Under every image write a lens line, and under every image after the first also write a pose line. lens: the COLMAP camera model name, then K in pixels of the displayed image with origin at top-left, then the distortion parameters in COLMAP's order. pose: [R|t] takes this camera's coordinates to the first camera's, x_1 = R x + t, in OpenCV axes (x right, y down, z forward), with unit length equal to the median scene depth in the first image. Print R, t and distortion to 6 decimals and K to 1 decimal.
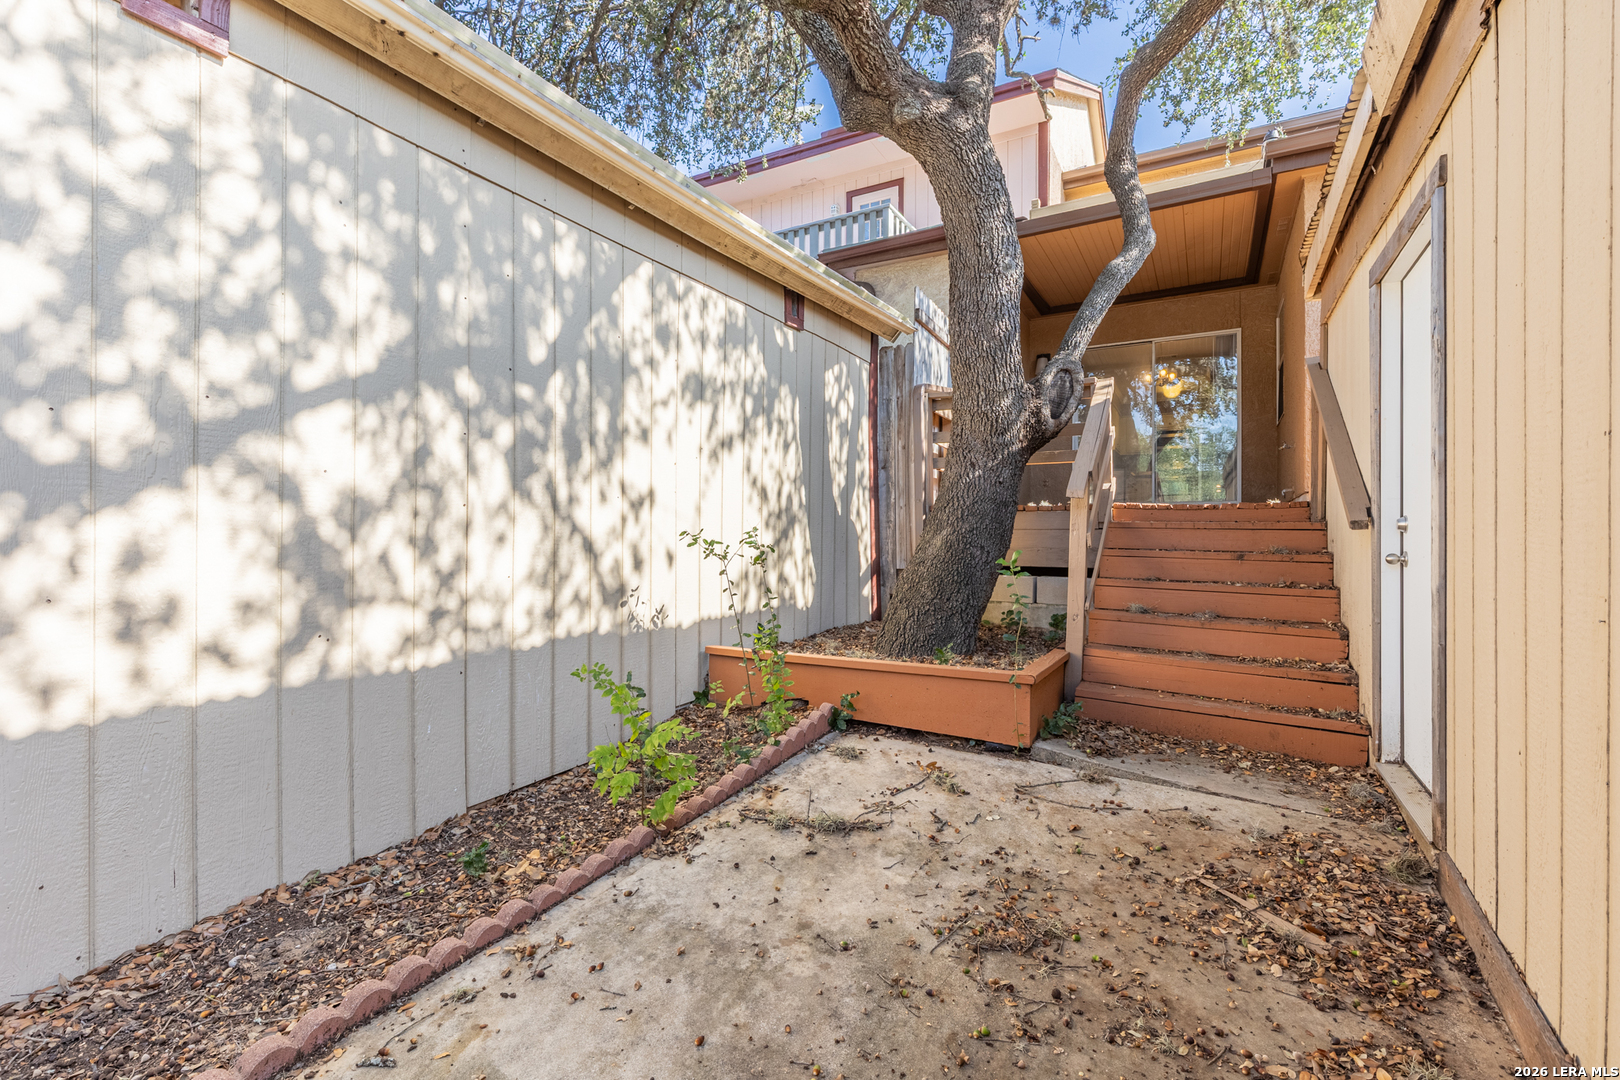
lens RADIAL K [[730.8, 0, 807.1], [0, 730.8, 545.6], [0, 0, 1]] dist [0.006108, -0.001923]
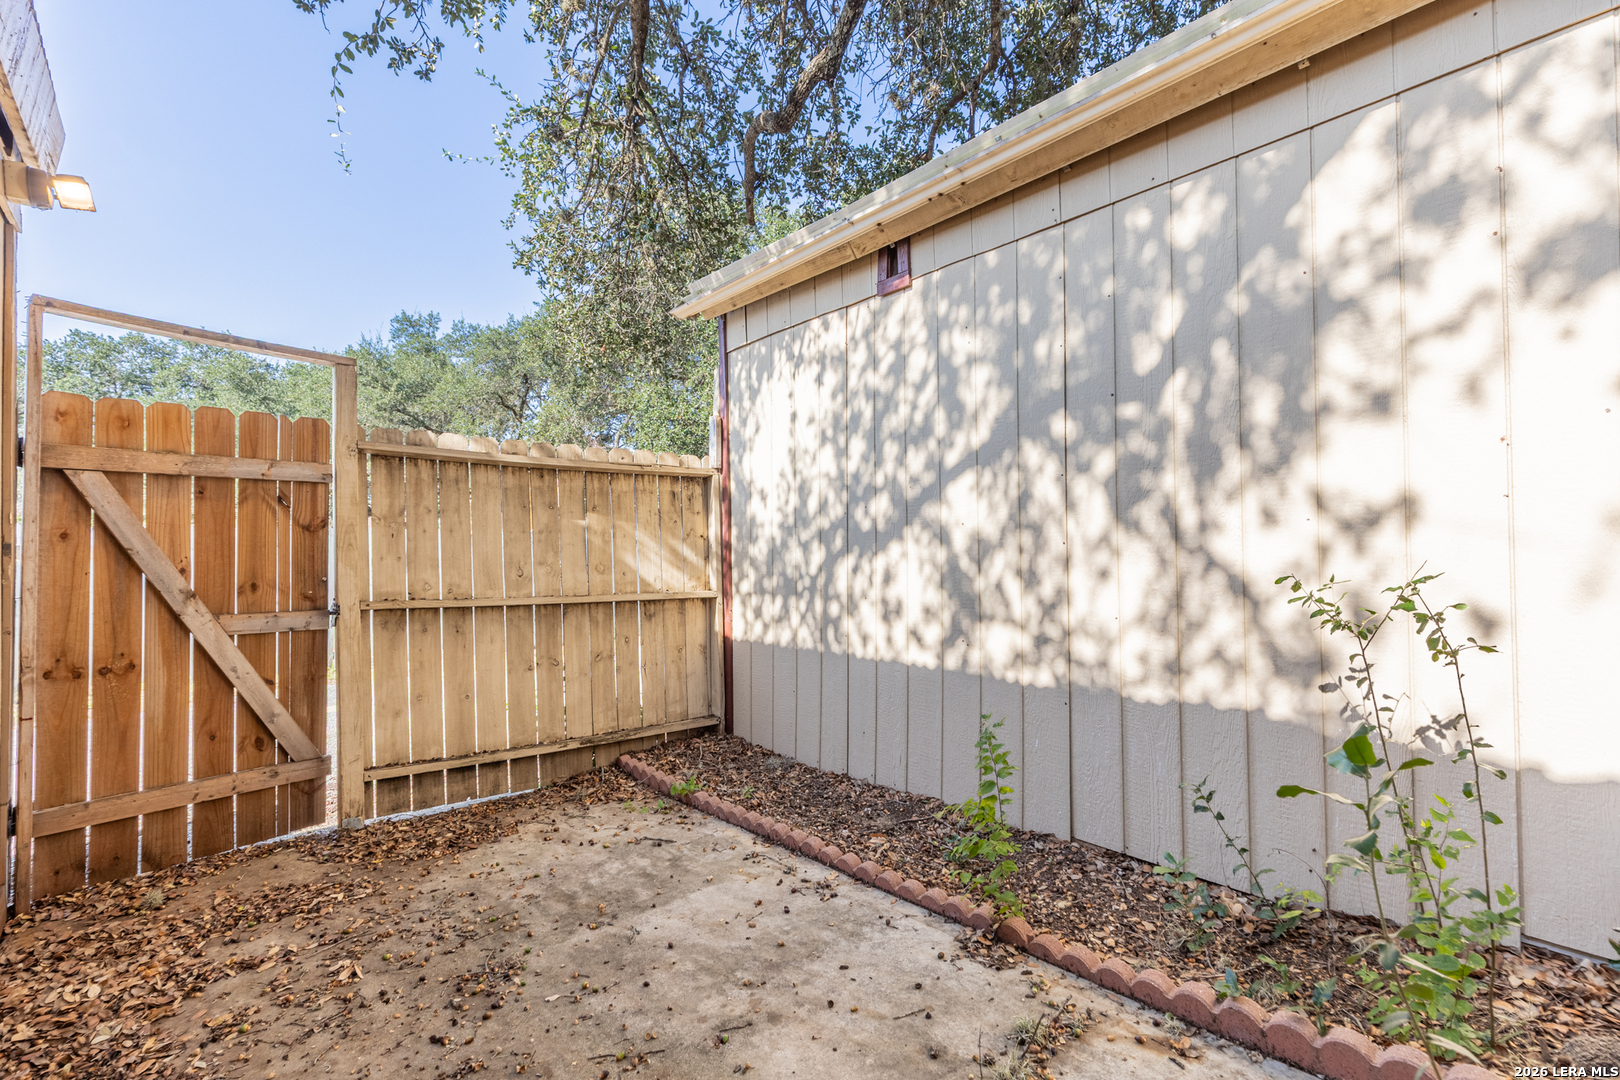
lens RADIAL K [[730.8, 0, 811.6], [0, 730.8, 523.2], [0, 0, 1]] dist [0.006108, -0.001923]
pose [[-0.358016, -0.019975, -0.933502, 0.575109], [0.000081, 0.999770, -0.021424, -0.051943], [0.933715, -0.007746, -0.357933, 0.938938]]
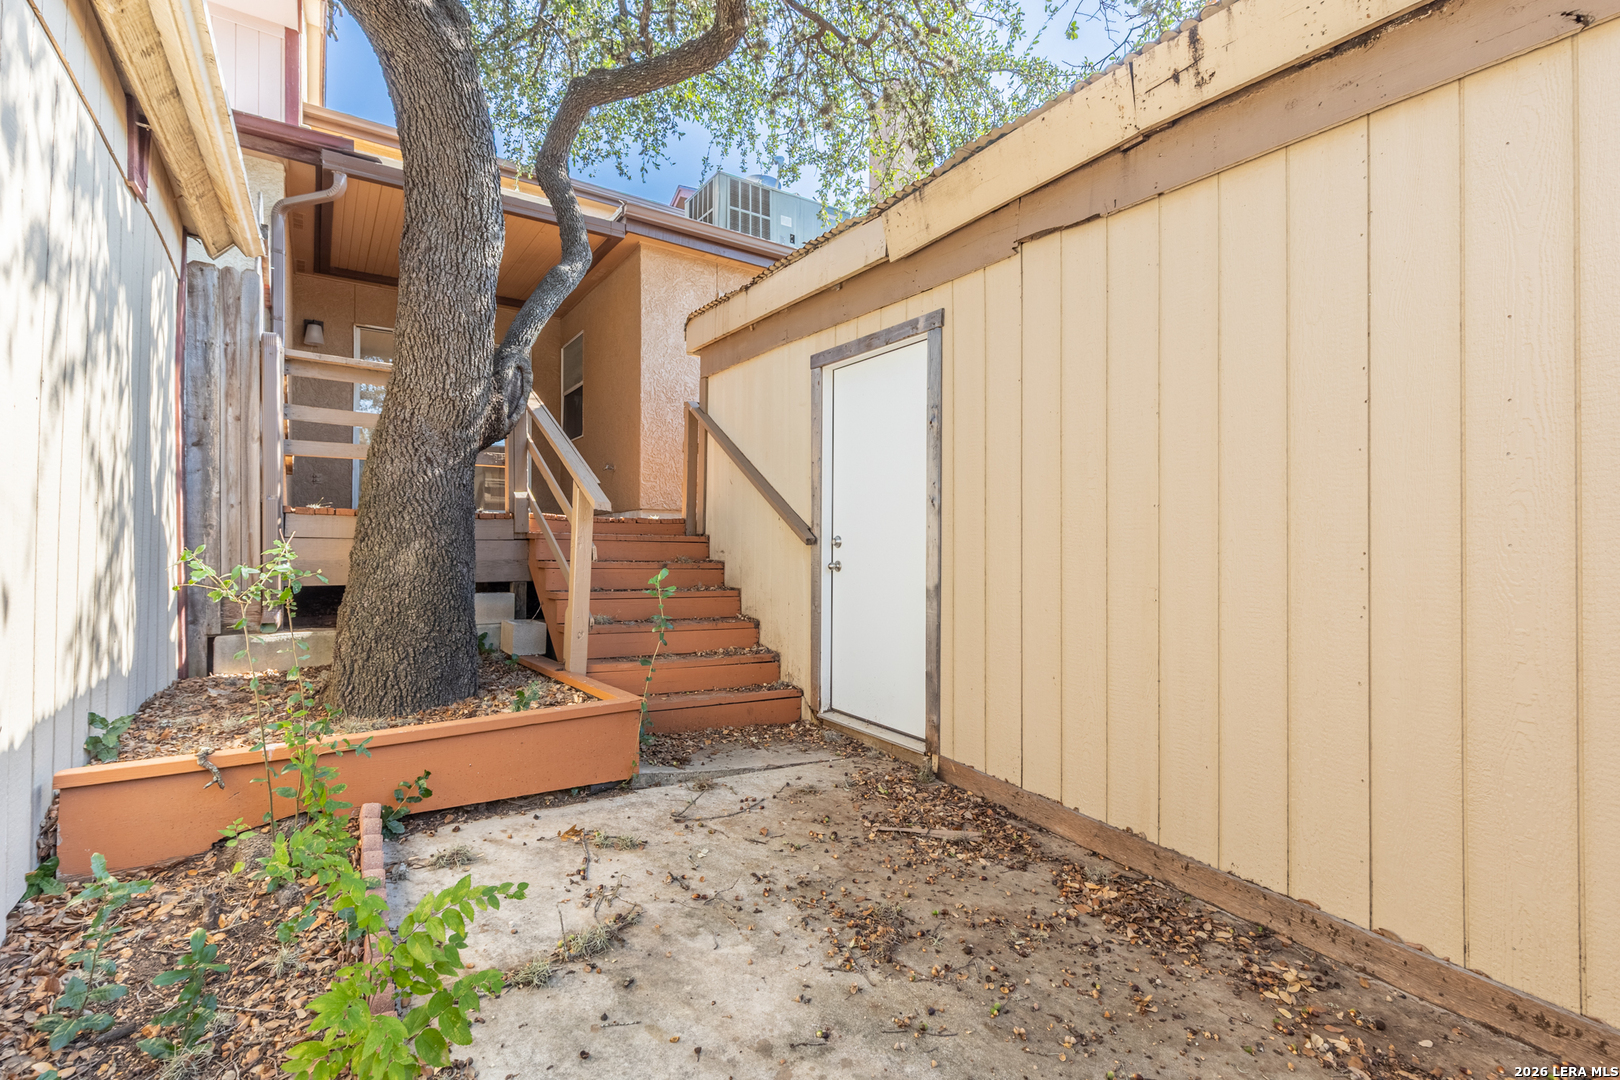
lens RADIAL K [[730.8, 0, 824.7], [0, 730.8, 545.1], [0, 0, 1]] dist [0.006108, -0.001923]
pose [[0.443127, -0.000866, 0.896459, -0.472425], [0.006935, 0.999973, -0.002462, -0.018989], [-0.896432, 0.007308, 0.443121, 0.399282]]
